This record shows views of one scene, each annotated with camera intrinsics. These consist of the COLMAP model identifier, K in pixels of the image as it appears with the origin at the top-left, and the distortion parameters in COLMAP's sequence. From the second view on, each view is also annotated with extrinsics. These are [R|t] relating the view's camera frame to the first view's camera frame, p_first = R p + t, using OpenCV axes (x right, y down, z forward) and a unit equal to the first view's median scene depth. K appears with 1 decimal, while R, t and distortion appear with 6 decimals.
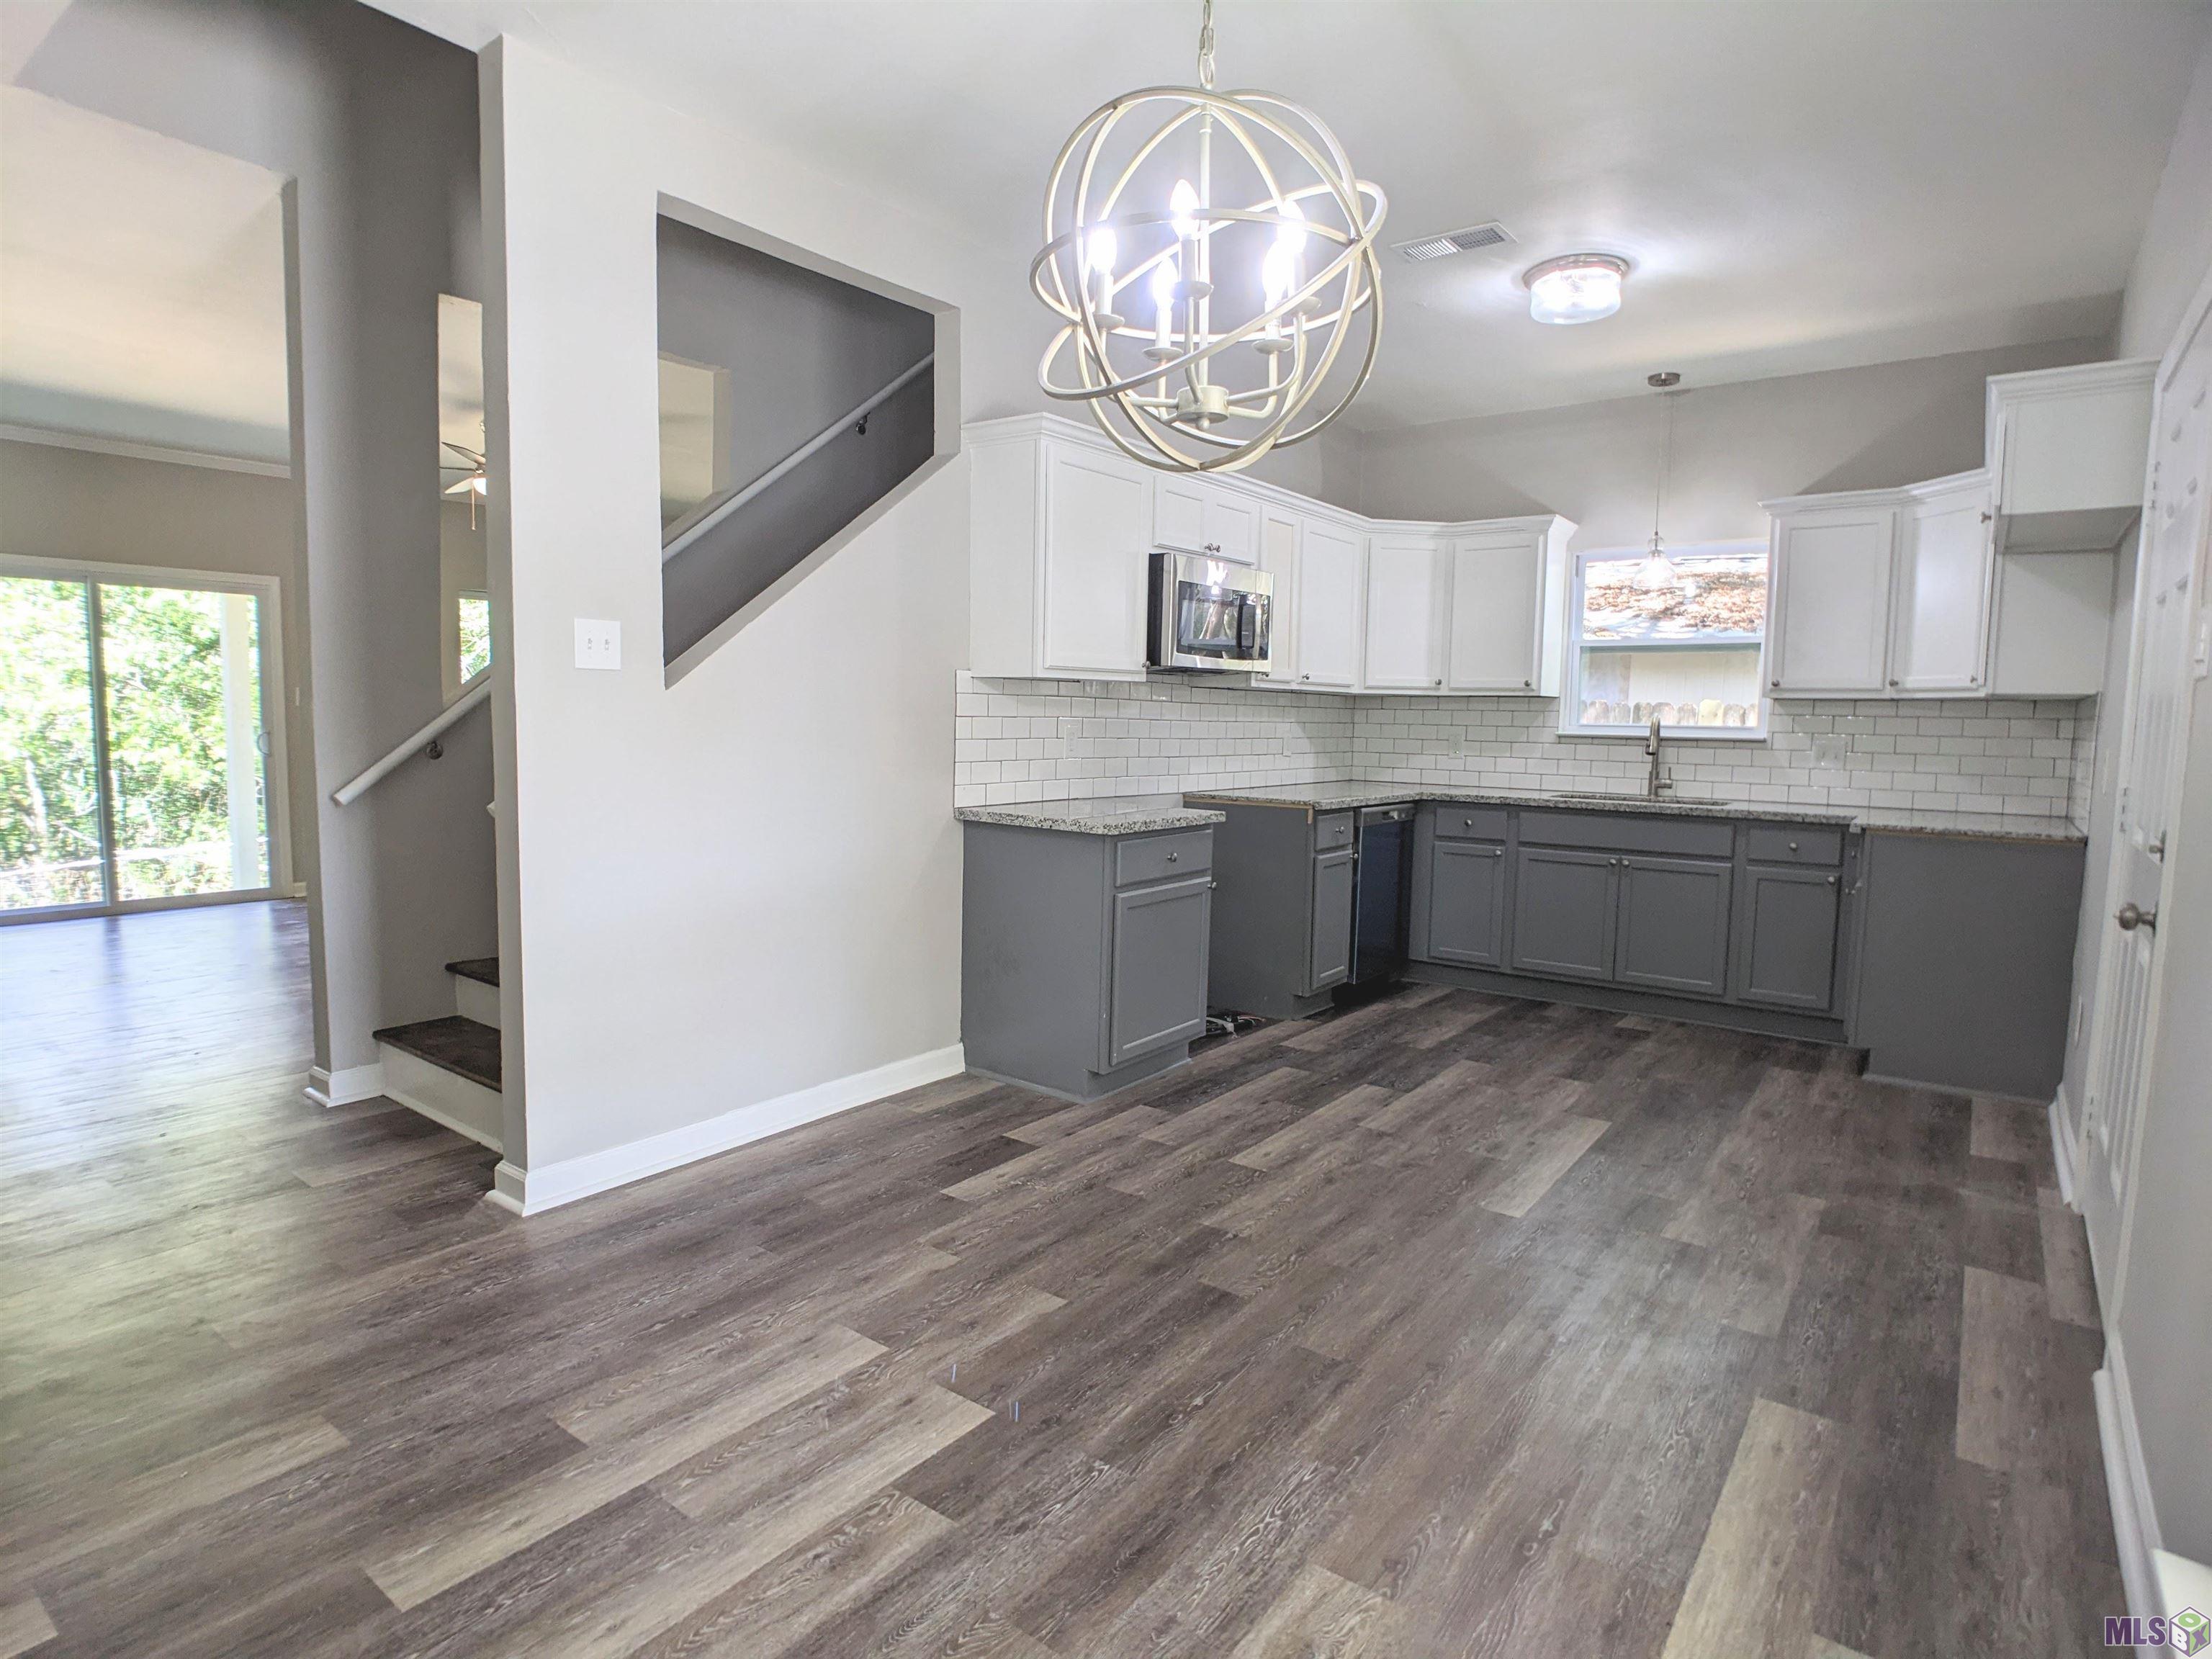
lens RADIAL K [[1199.9, 0, 1108.9], [0, 1199.9, 846.1], [0, 0, 1]] dist [-0.037758, 0.007186]
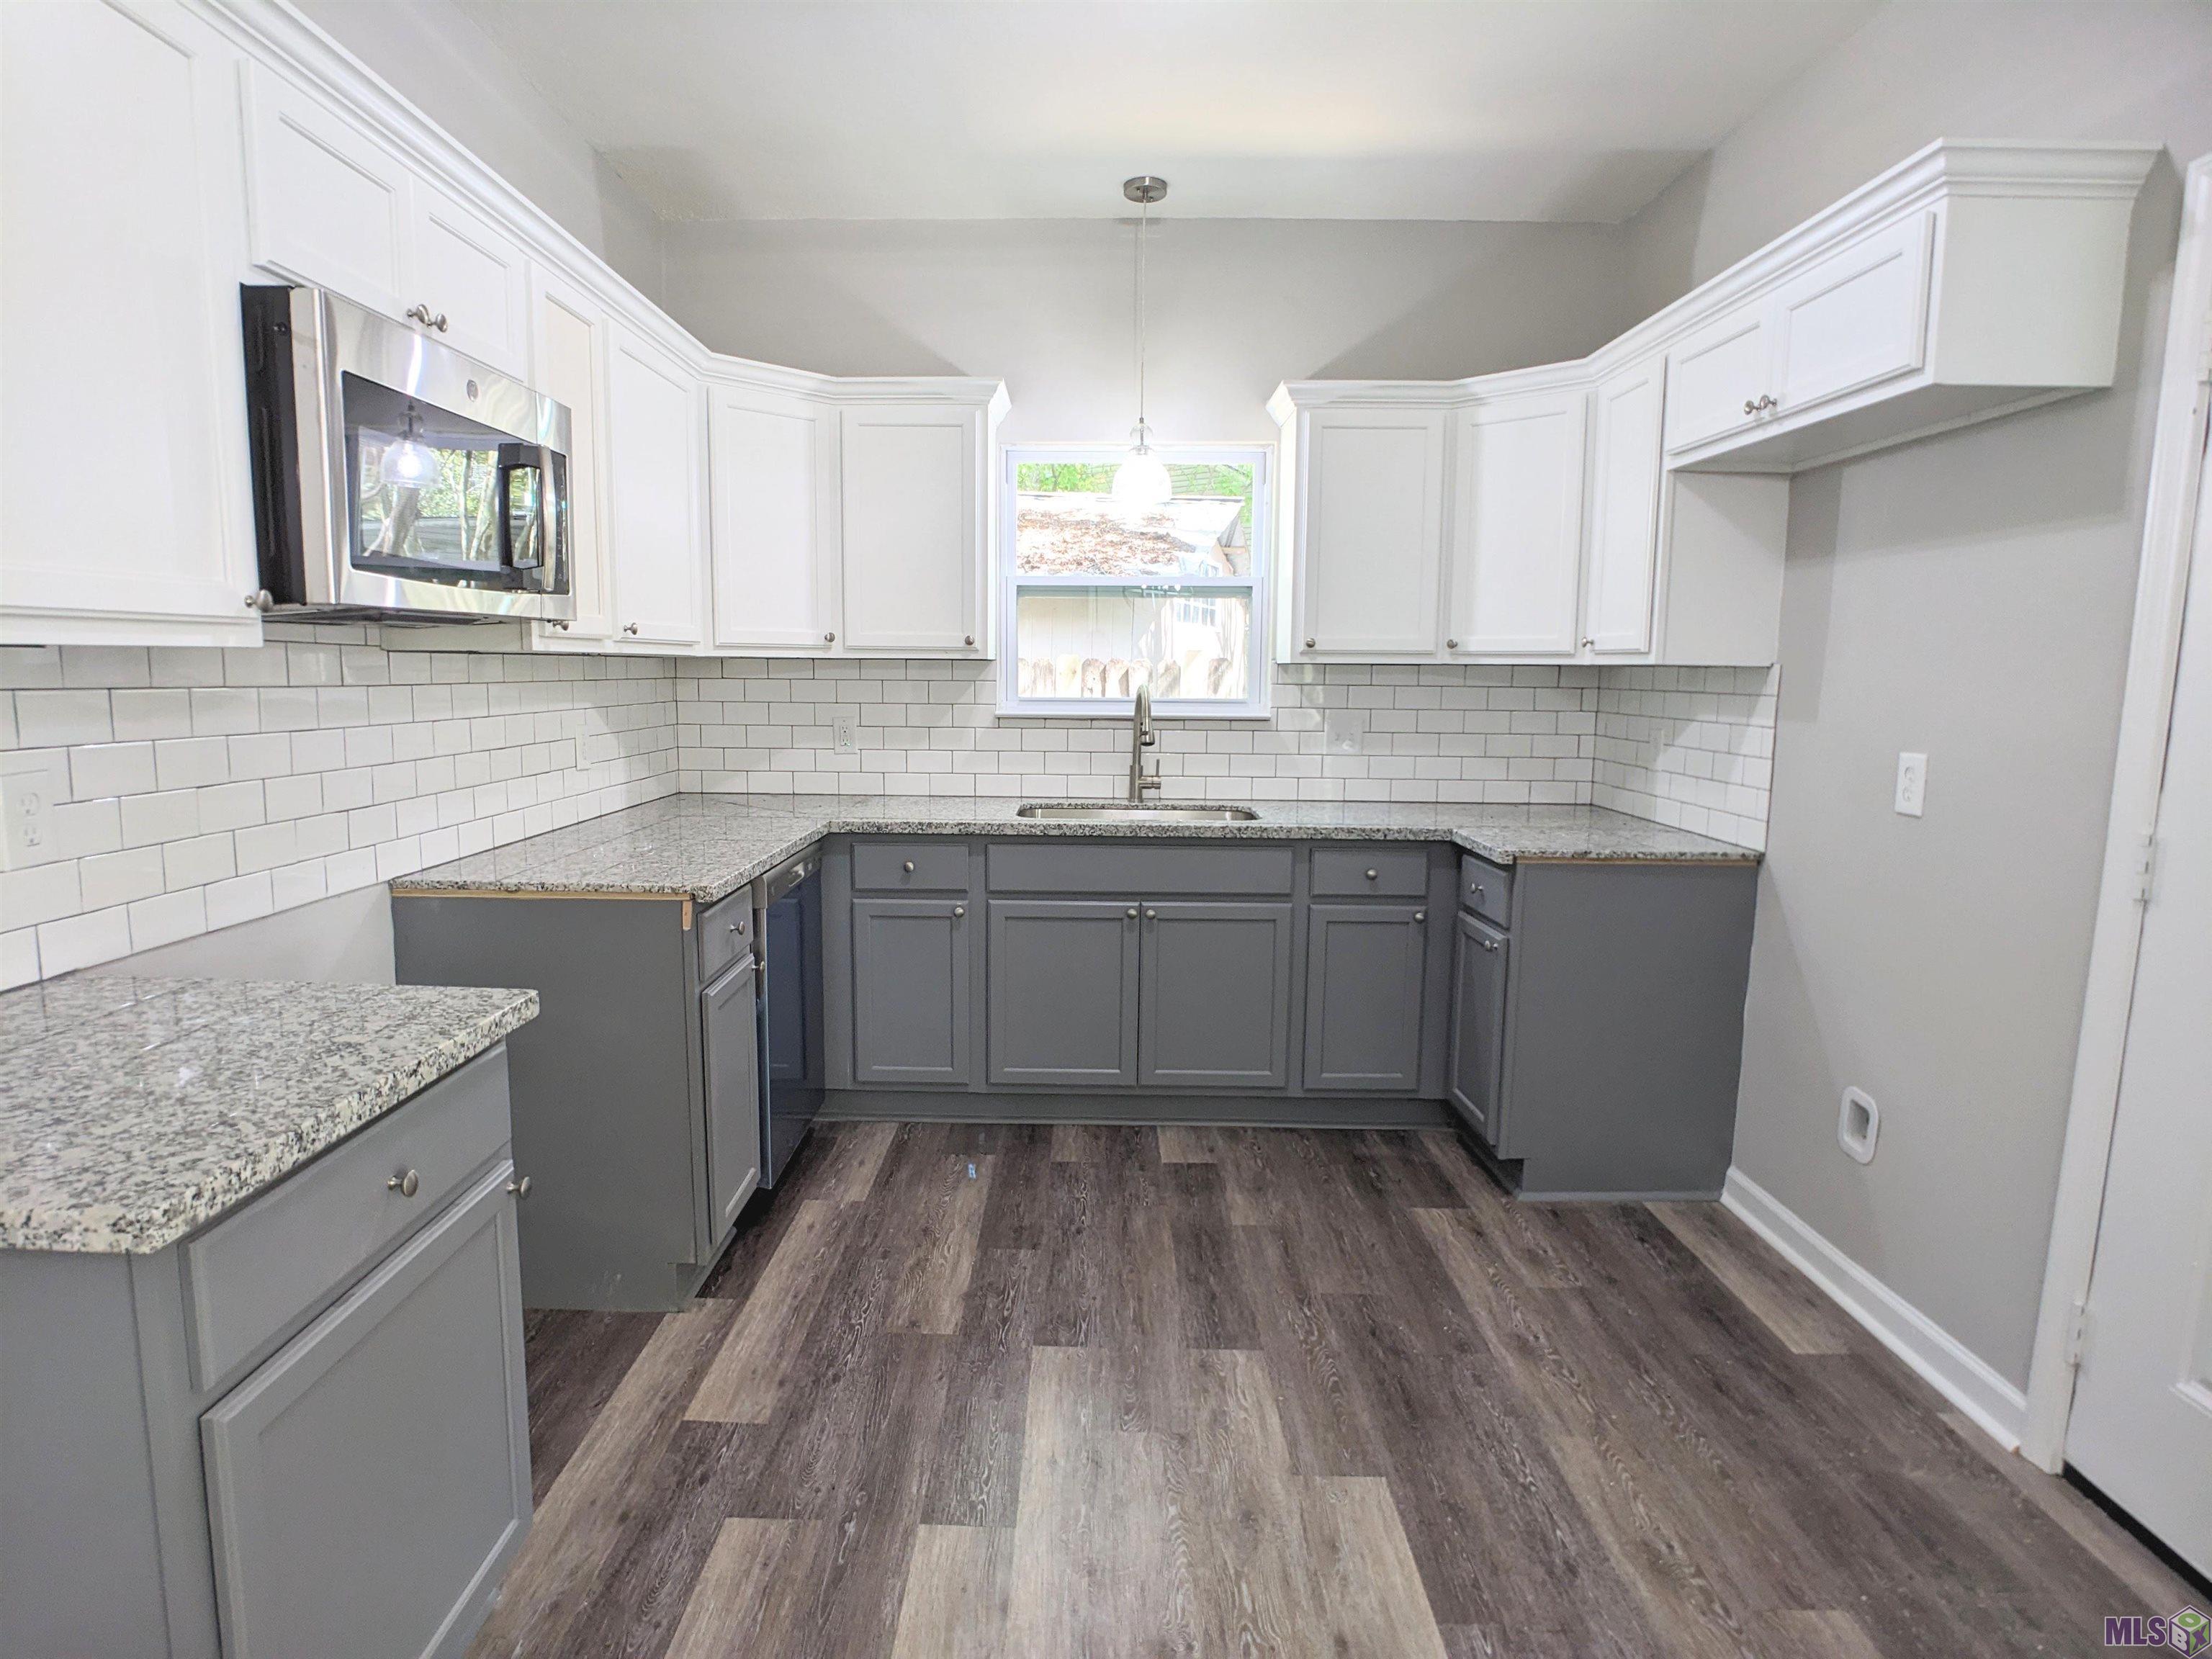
lens RADIAL K [[1199.9, 0, 1064.4], [0, 1199.9, 832.0], [0, 0, 1]] dist [-0.037758, 0.007186]
pose [[0.822209, -0.084366, 0.562898, 0.020498], [0.064079, 0.996387, 0.055739, -0.072213], [-0.565567, -0.009759, 0.824645, 0.478148]]
